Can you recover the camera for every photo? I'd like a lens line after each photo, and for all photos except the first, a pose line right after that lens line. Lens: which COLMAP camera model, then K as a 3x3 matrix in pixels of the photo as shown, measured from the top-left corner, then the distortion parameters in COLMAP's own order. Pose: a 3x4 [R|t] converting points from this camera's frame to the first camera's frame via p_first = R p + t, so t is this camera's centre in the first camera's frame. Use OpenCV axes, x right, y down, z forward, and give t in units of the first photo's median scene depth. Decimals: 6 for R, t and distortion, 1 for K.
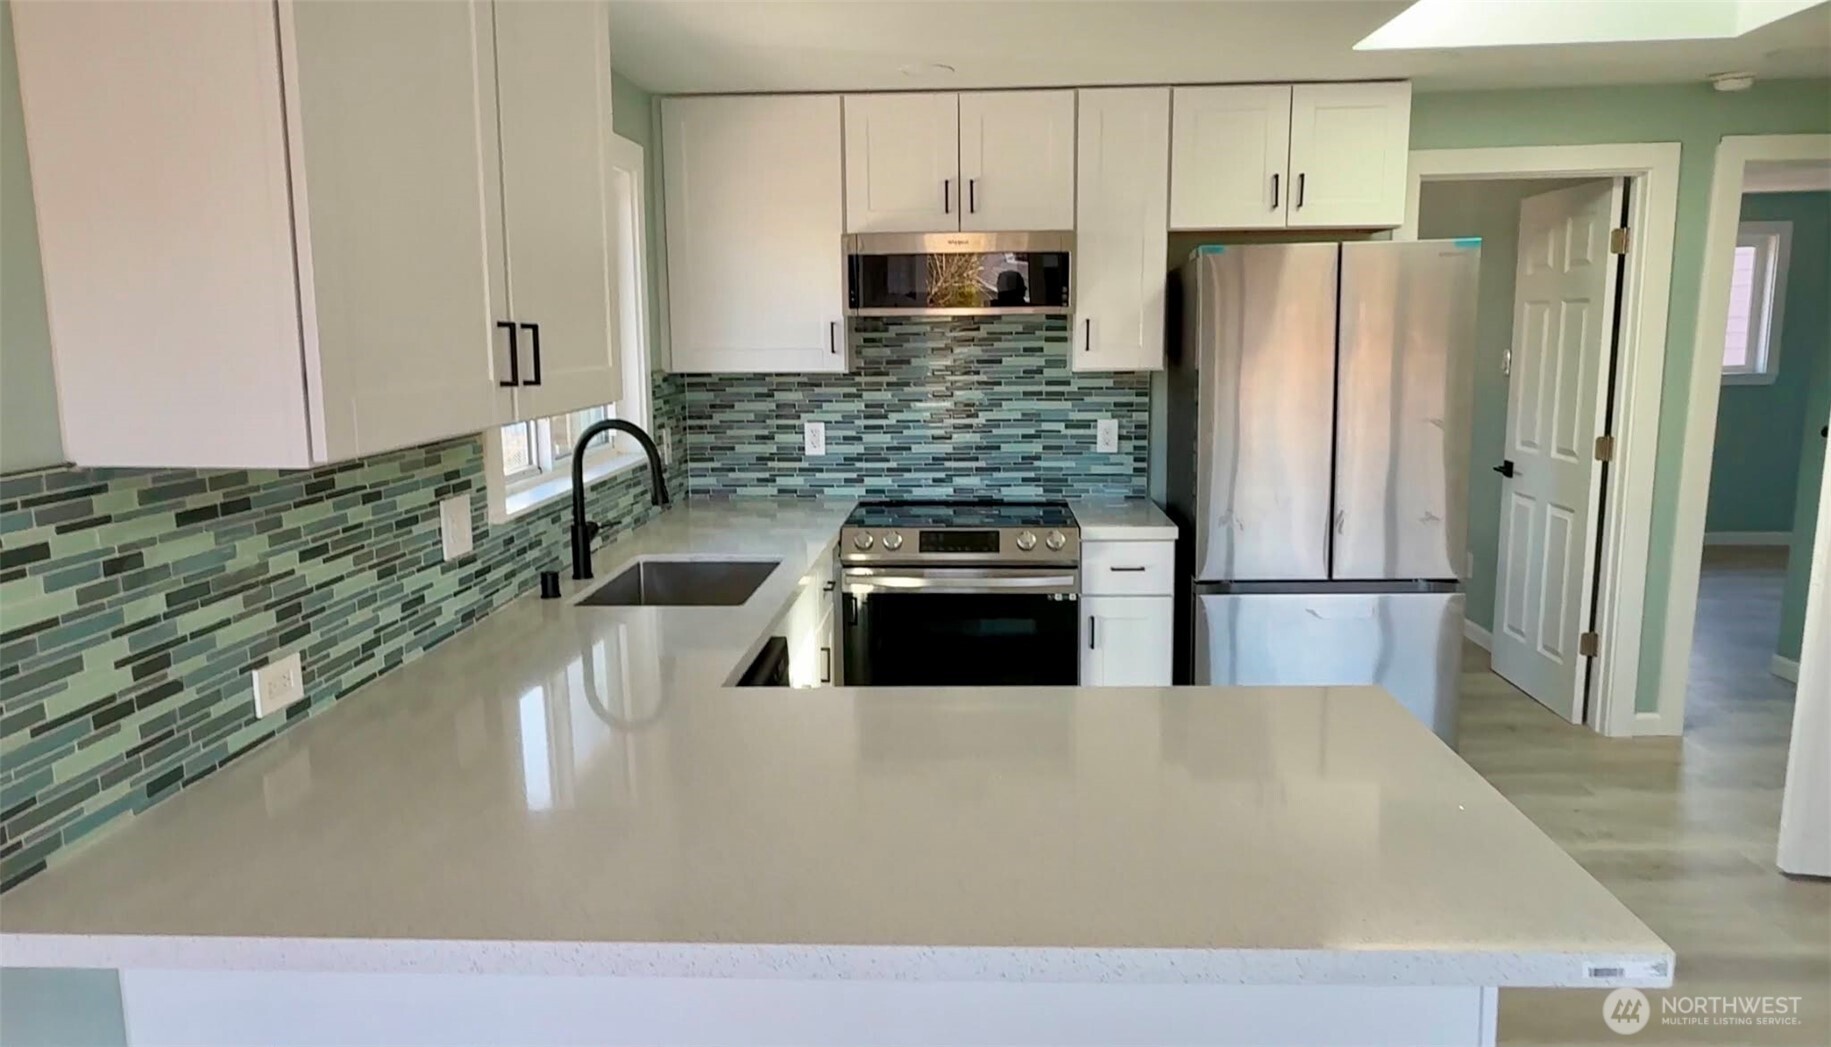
lens RADIAL K [[1236.4, 0, 915.2], [0, 1236.4, 528.0], [0, 0, 1]] dist [-0.000599, 0.000101]
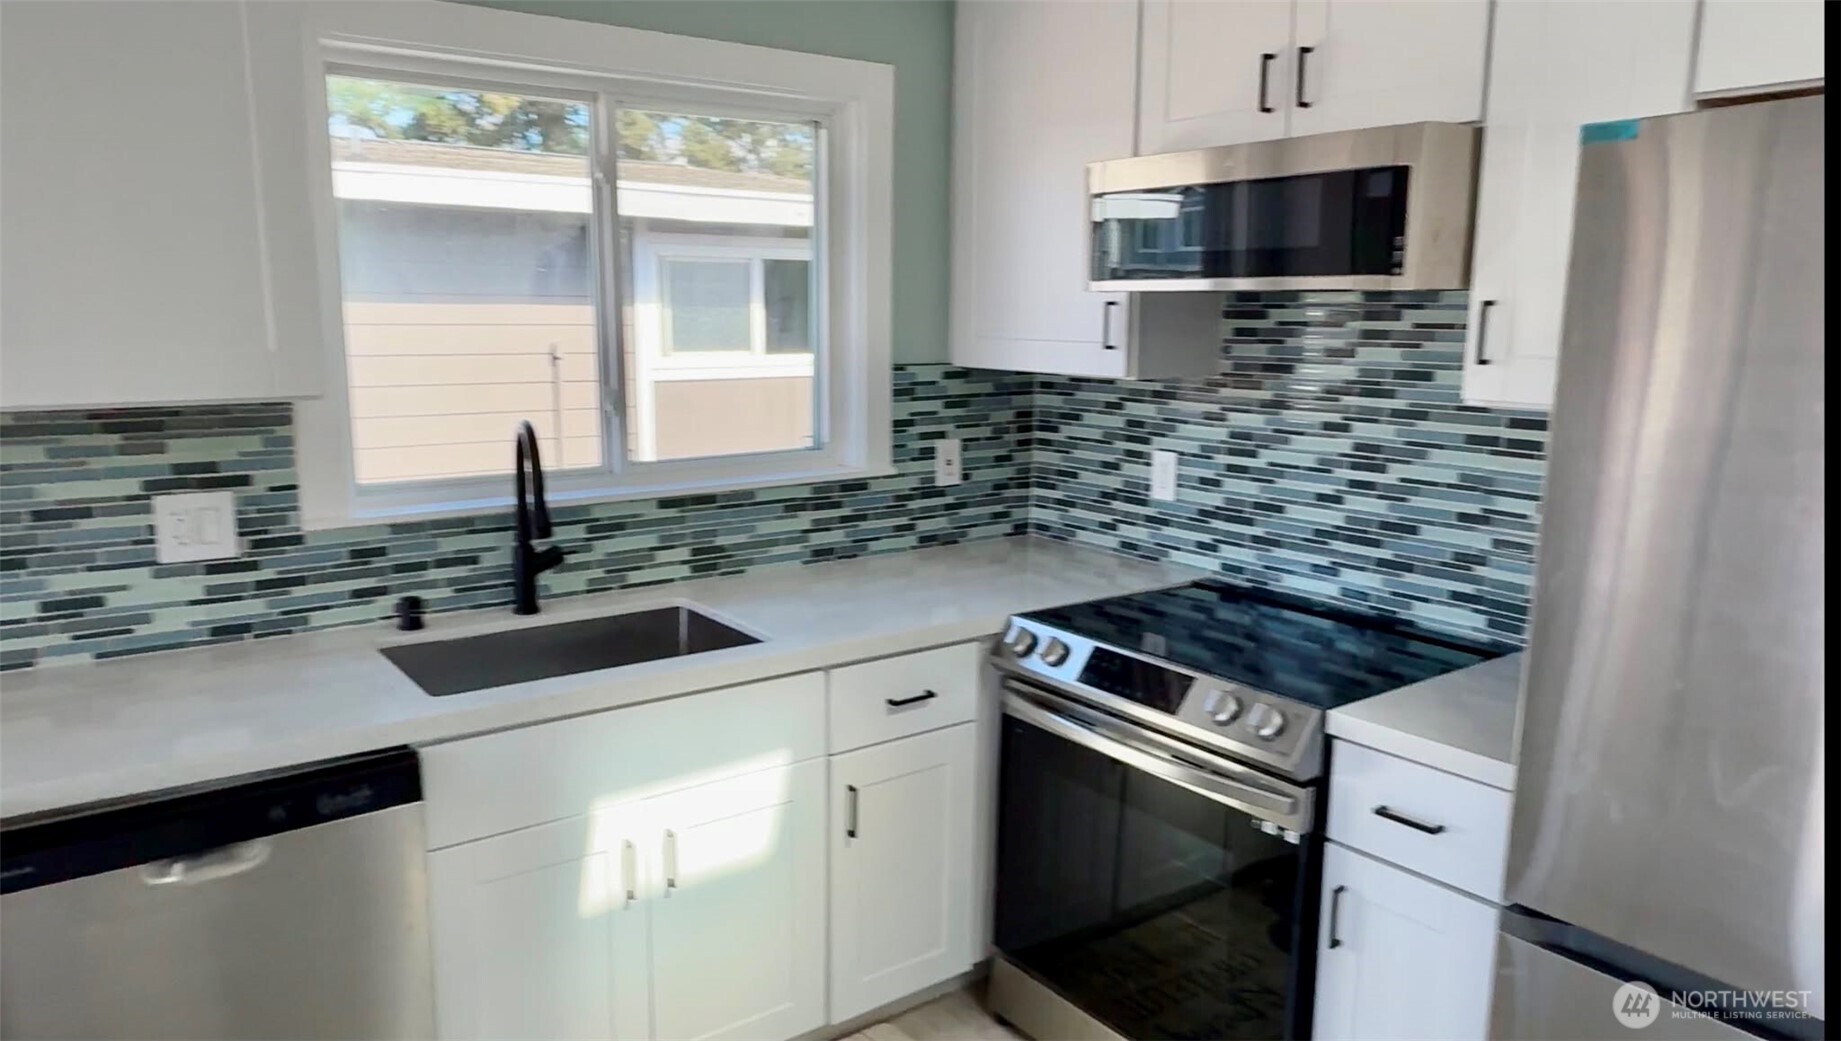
lens RADIAL K [[1238.2, 0, 921.1], [0, 1238.2, 520.7], [0, 0, 1]] dist [0.003850, -0.000102]
pose [[0.634621, 0.145300, -0.759041, 0.349616], [-0.137785, 0.987703, 0.073872, -0.079776], [0.760441, 0.057704, 0.646838, 0.467265]]
